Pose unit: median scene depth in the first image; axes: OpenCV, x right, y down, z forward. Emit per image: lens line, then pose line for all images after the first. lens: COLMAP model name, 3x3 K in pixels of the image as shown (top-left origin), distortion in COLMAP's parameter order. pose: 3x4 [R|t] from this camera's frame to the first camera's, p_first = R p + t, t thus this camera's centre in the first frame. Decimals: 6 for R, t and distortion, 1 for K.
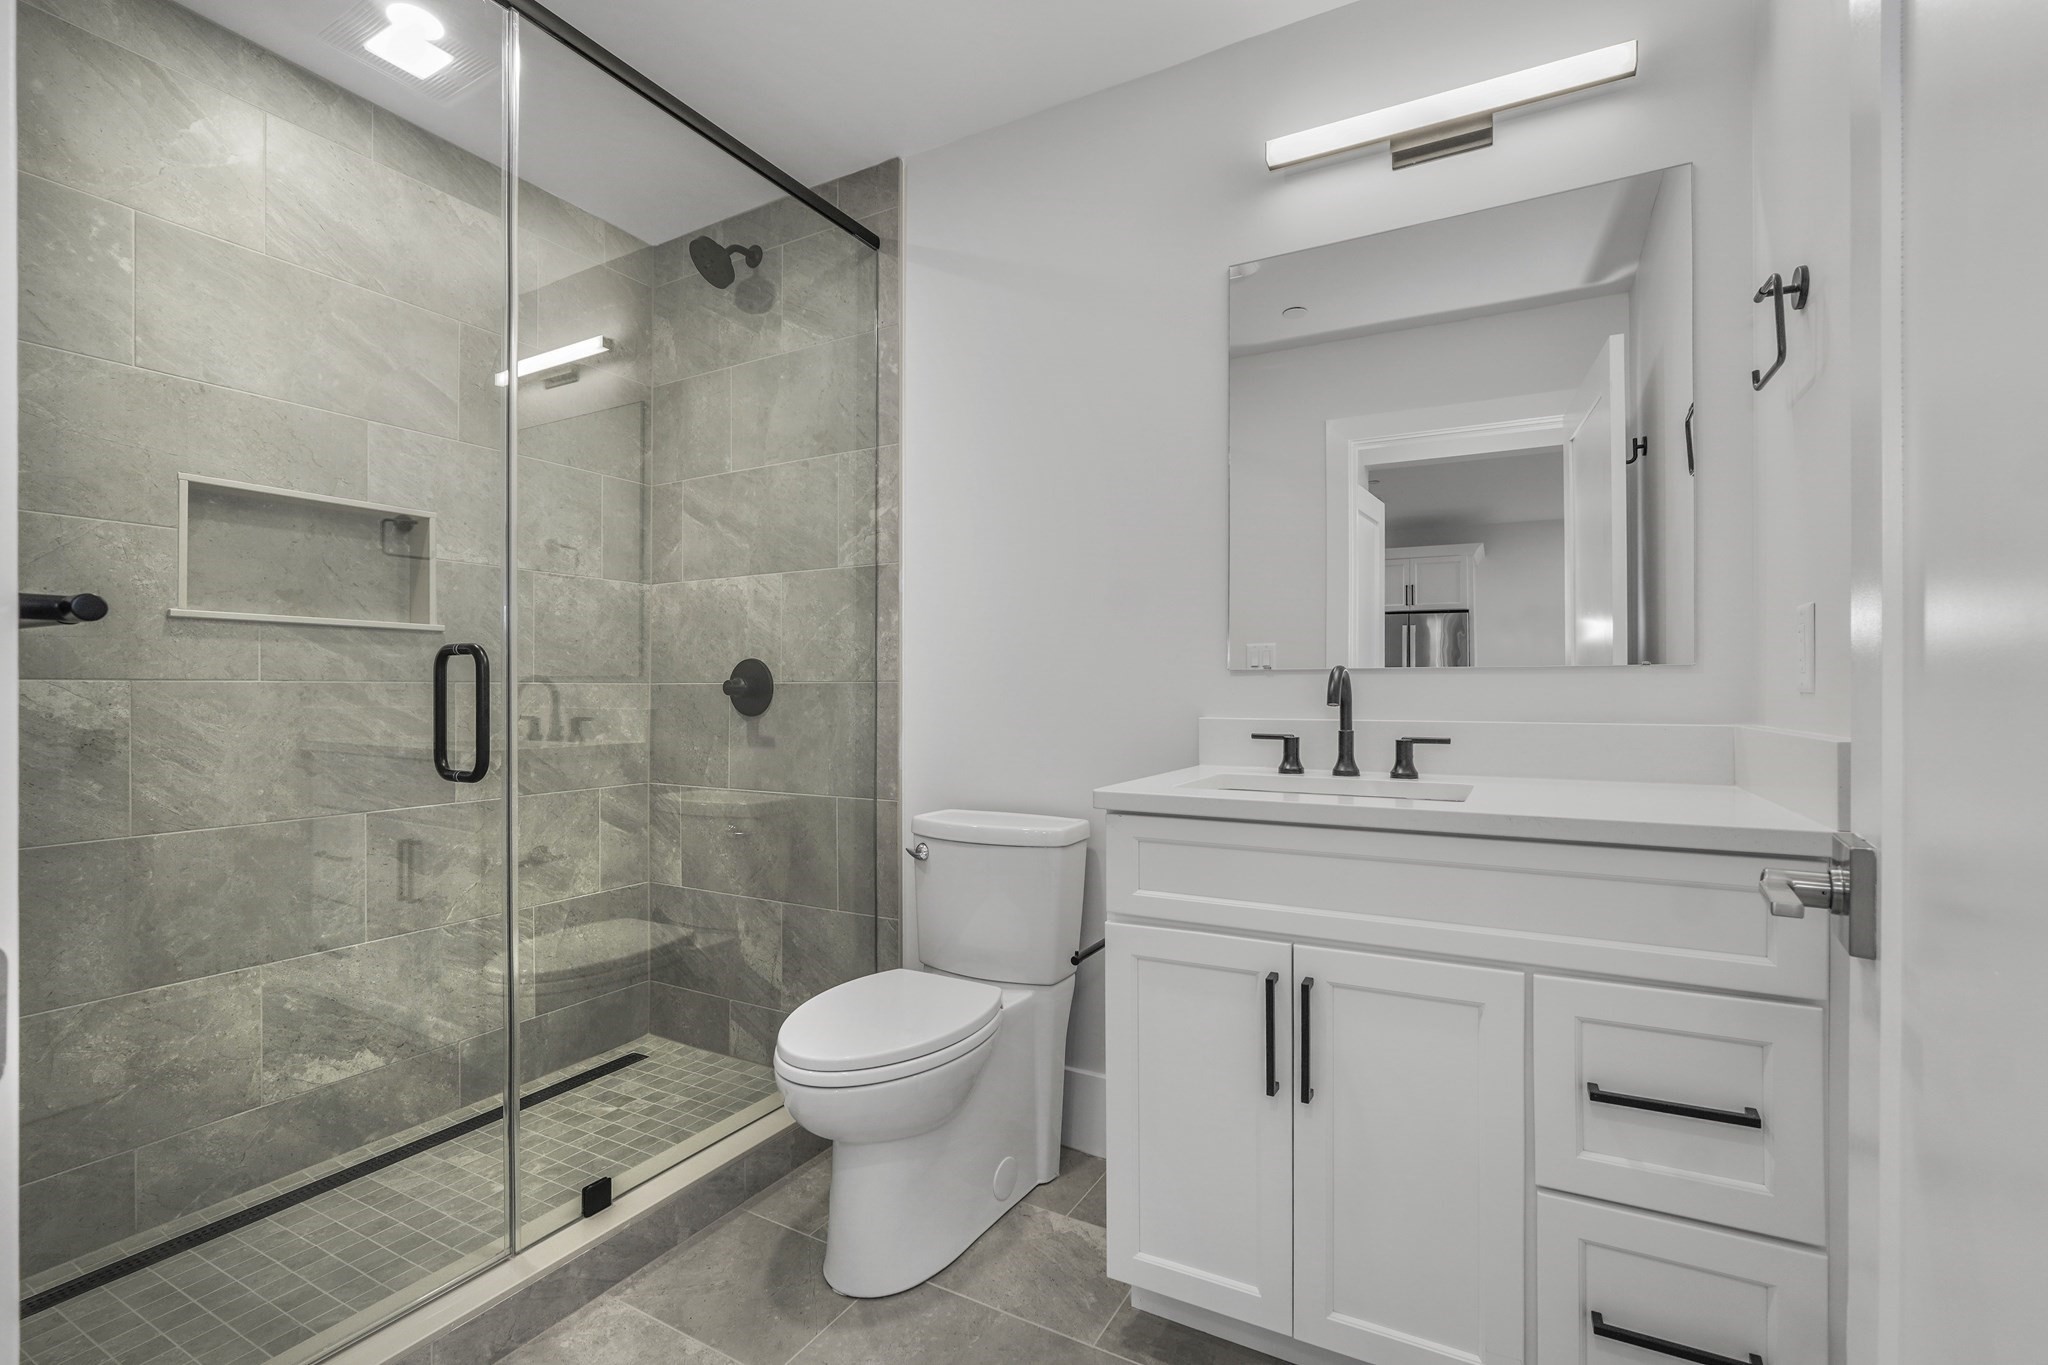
lens RADIAL K [[936.3, 0, 1024.0], [0, 936.3, 682.5], [0, 0, 1]] dist [-0.002048, 0.000078]
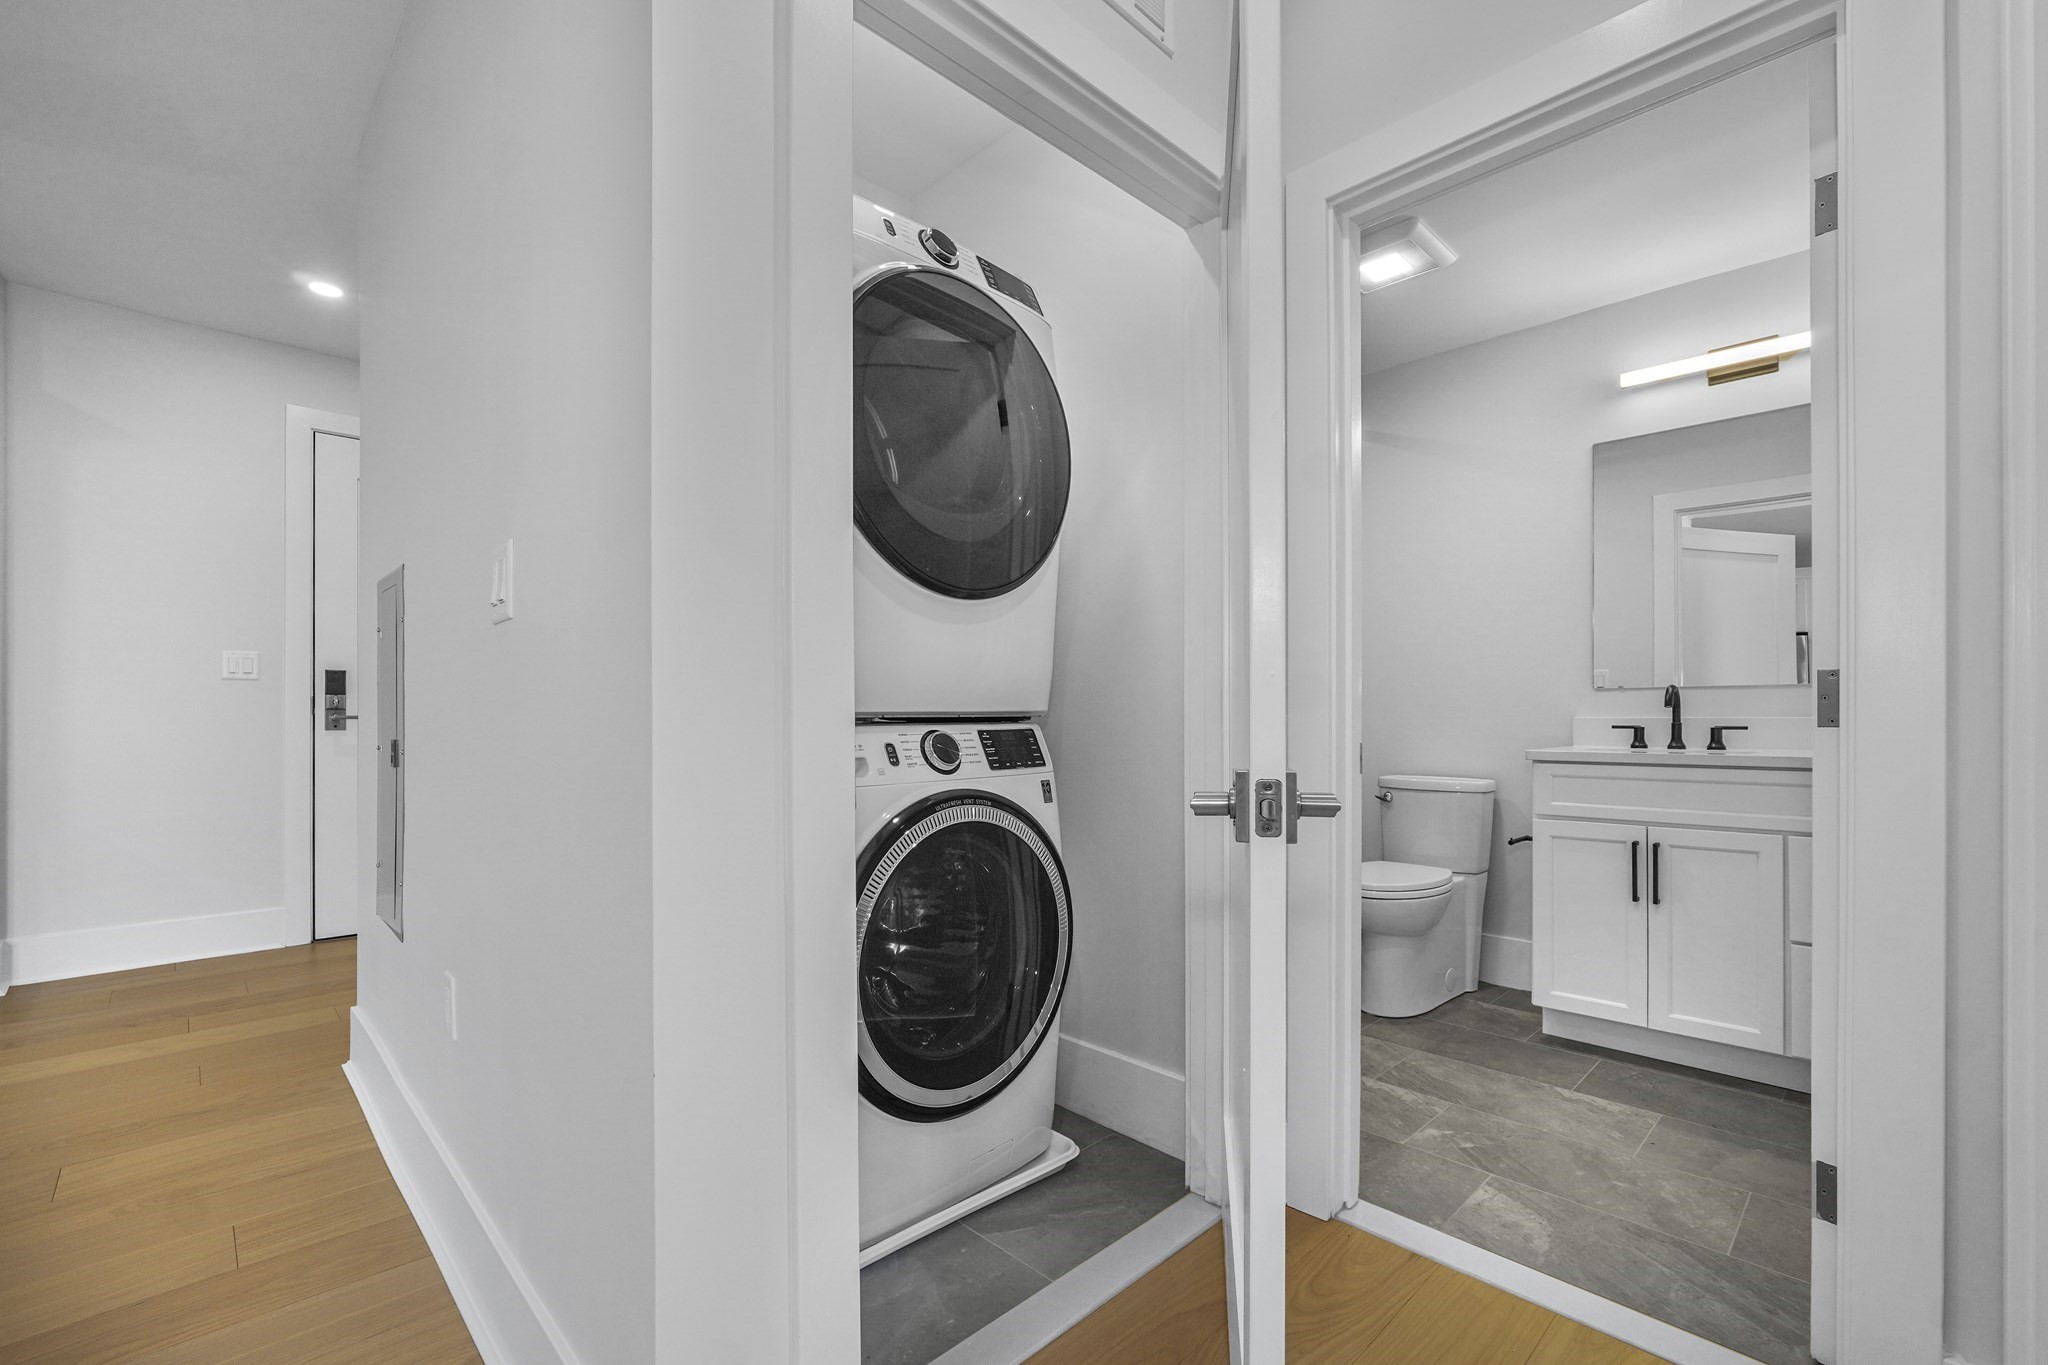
lens RADIAL K [[885.5, 0, 1027.4], [0, 885.5, 713.7], [0, 0, 1]] dist [-0.001968, -0.000156]
pose [[0.957776, -0.006088, -0.287451, -0.343812], [0.007988, 0.999953, 0.005439, 0.017291], [0.287404, -0.007506, 0.957780, -0.934032]]
